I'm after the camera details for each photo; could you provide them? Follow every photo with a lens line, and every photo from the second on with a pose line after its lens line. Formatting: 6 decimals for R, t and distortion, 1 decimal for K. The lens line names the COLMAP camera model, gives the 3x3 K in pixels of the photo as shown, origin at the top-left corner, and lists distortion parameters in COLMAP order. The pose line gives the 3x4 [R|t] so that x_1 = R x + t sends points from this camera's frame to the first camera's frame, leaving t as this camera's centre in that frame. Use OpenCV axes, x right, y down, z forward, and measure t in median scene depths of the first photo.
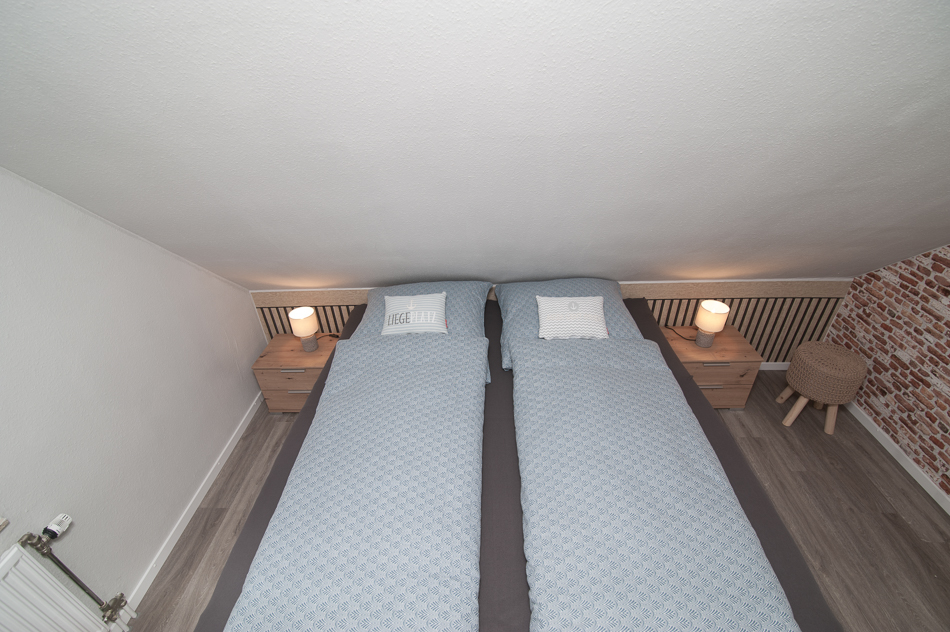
lens RADIAL K [[437.1, 0, 464.6], [0, 437.1, 323.8], [0, 0, 1]] dist [-0.018129, 0.000666]
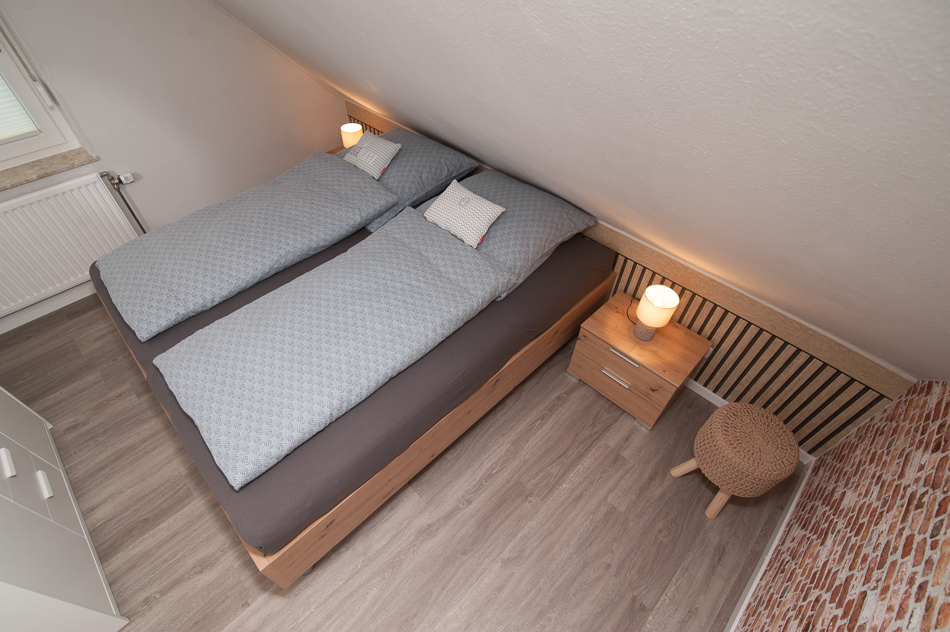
lens RADIAL K [[437.1, 0, 464.6], [0, 437.1, 323.8], [0, 0, 1]] dist [-0.018129, 0.000666]
pose [[0.729826, 0.535506, -0.424955, 0.710225], [-0.408594, 0.840057, 0.356867, -0.139434], [0.548092, -0.086817, 0.831901, 0.154801]]
